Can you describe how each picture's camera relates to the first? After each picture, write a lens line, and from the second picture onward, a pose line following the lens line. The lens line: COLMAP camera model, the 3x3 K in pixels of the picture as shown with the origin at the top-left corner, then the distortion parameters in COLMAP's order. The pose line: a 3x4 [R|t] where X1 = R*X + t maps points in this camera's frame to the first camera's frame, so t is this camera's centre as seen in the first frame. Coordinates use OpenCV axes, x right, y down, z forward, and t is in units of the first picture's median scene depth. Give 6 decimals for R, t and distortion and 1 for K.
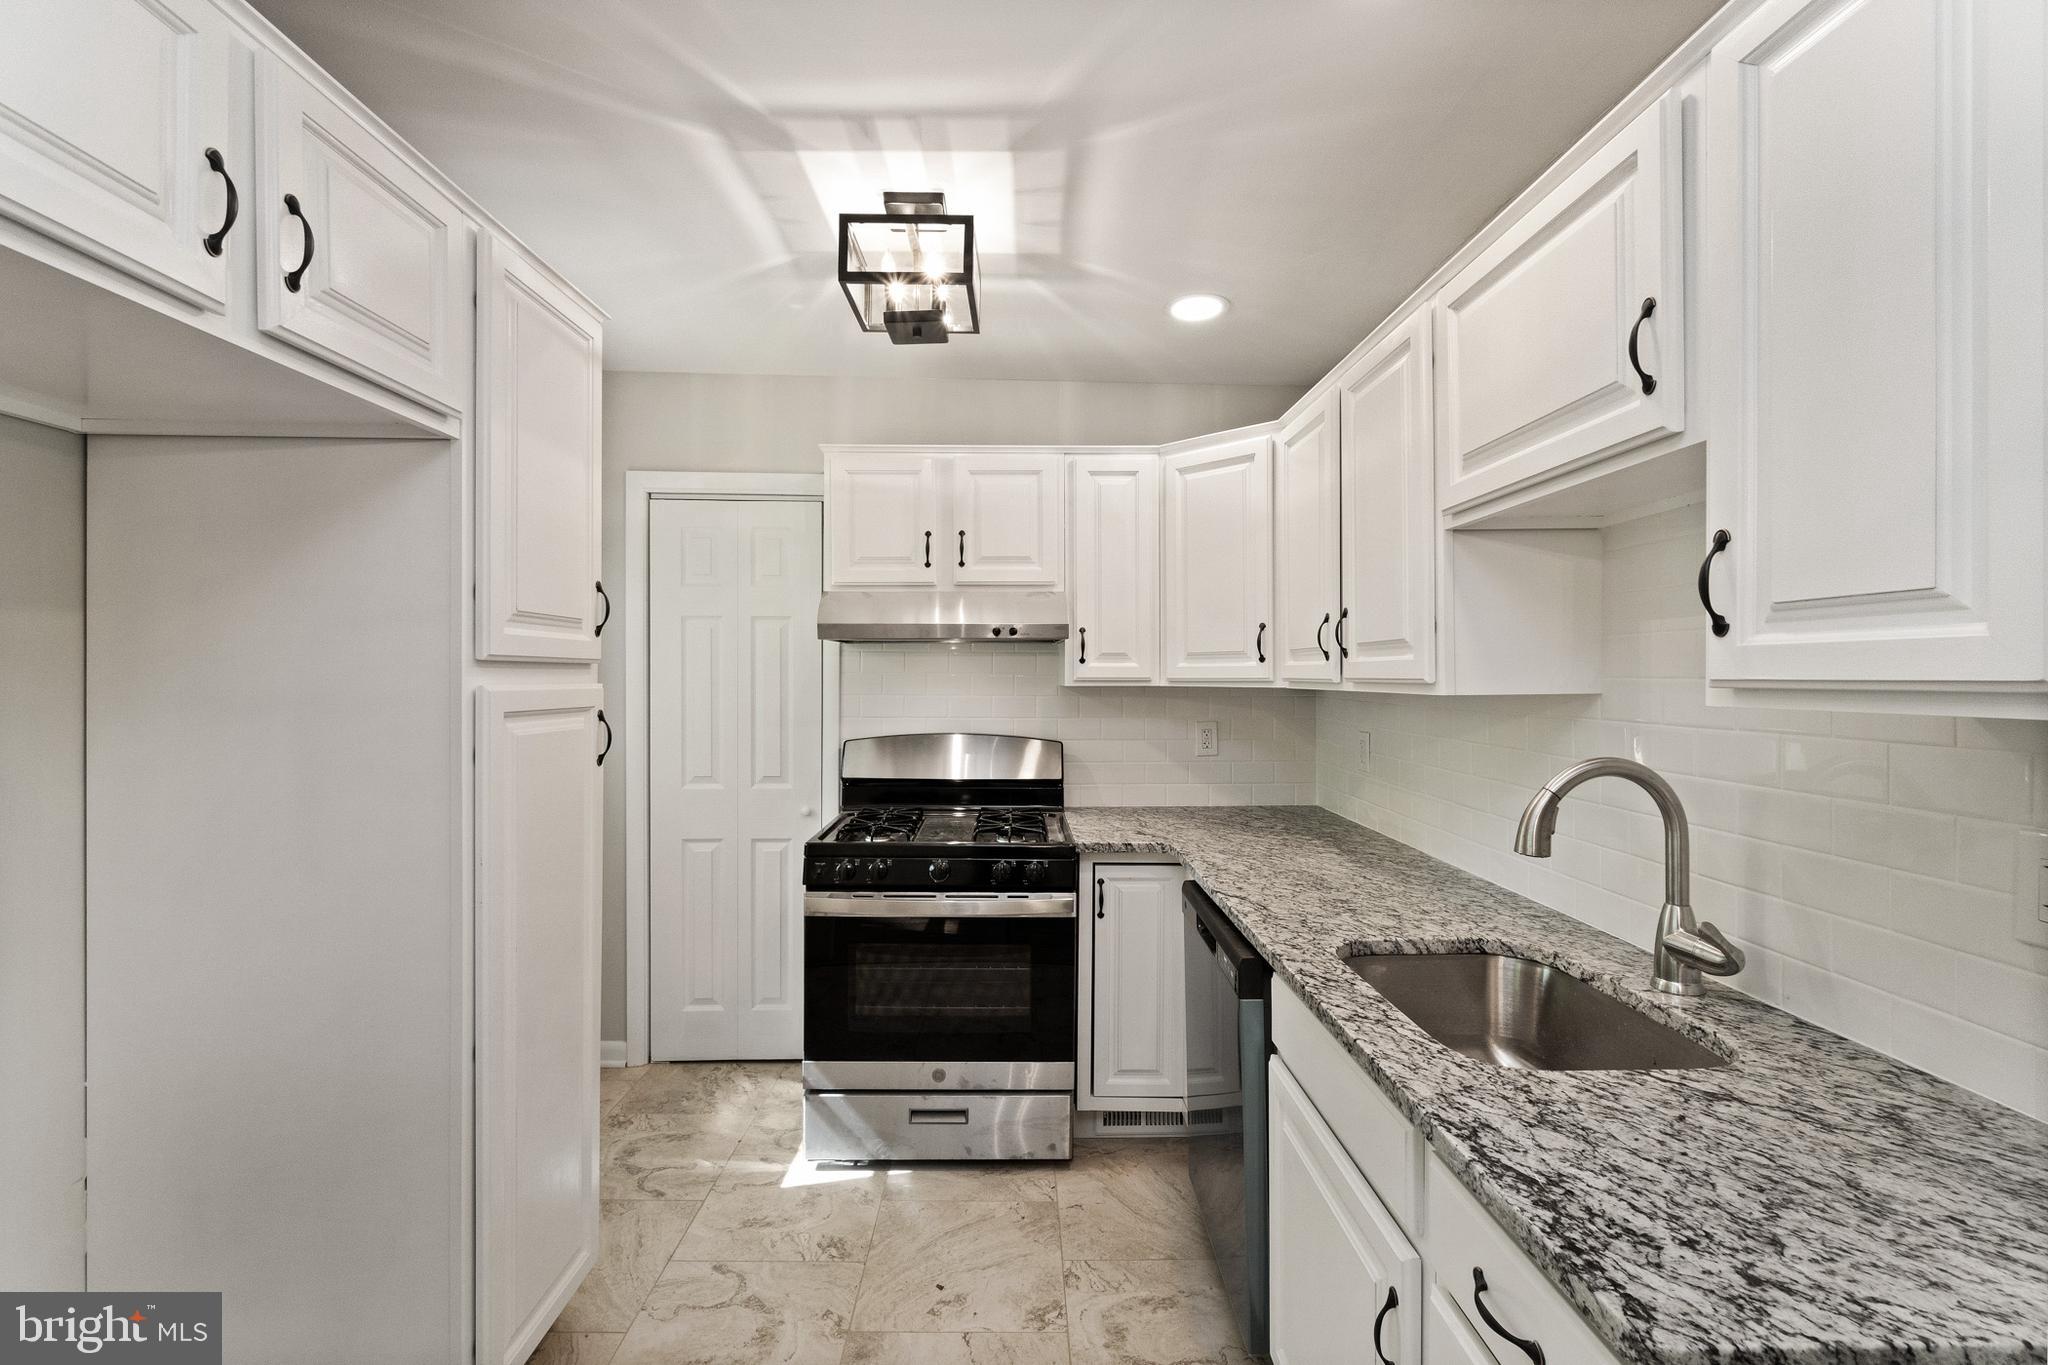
lens RADIAL K [[888.0, 0, 1027.2], [0, 888.0, 670.4], [0, 0, 1]] dist [-0.005715, 0.000736]
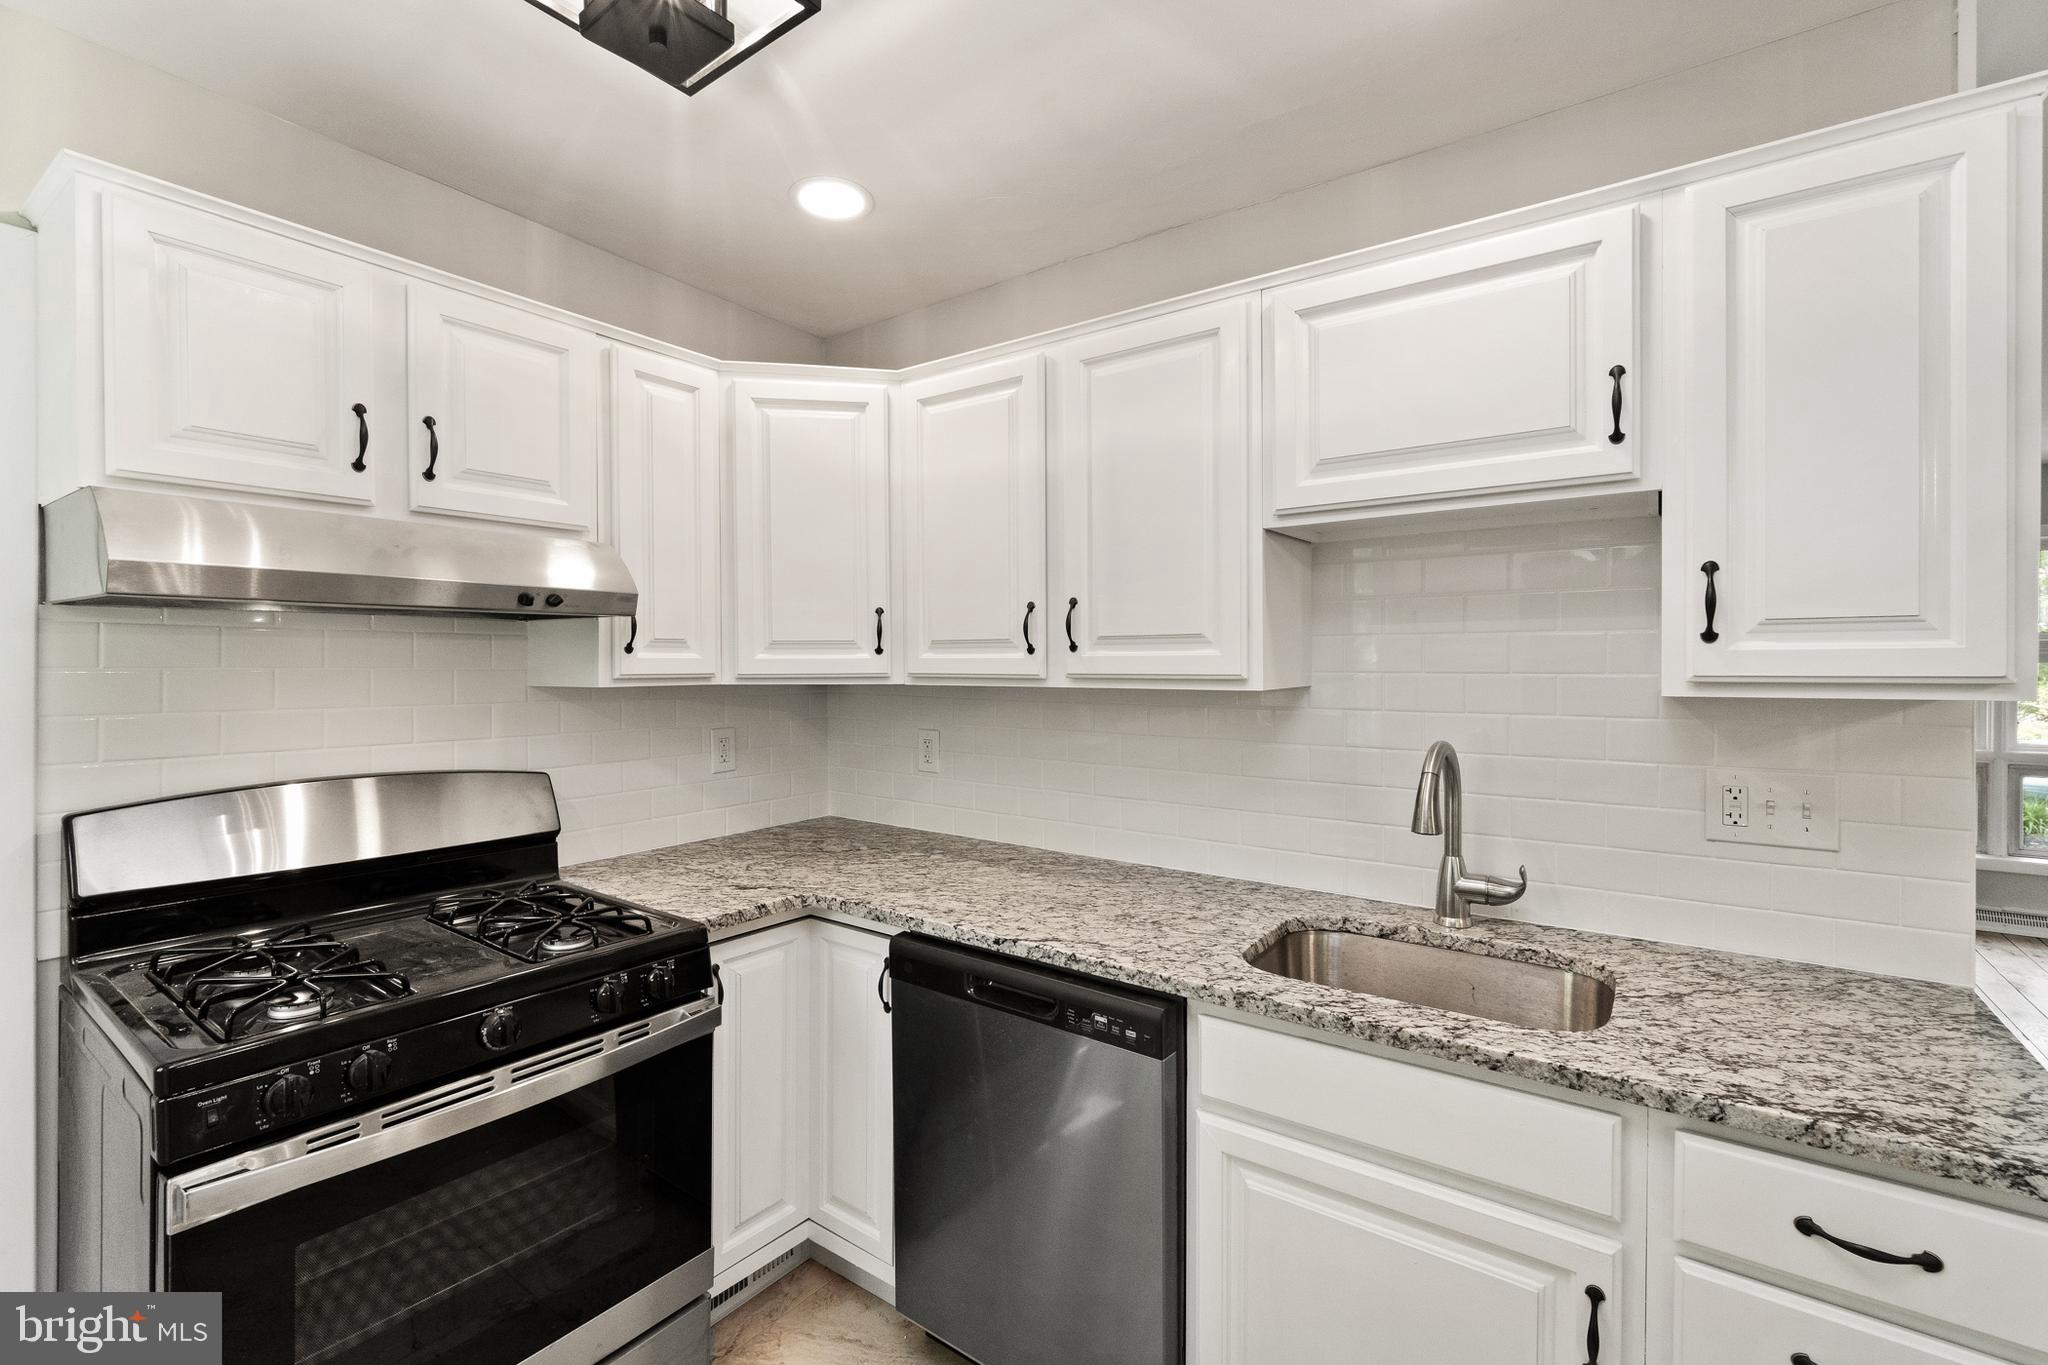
lens RADIAL K [[888.0, 0, 1025.1], [0, 888.0, 662.2], [0, 0, 1]] dist [-0.005715, 0.000736]
pose [[0.595668, 0.000218, 0.803231, -0.622194], [-0.002644, 0.999995, 0.001689, -0.006455], [-0.803226, -0.003129, 0.595666, 0.744227]]
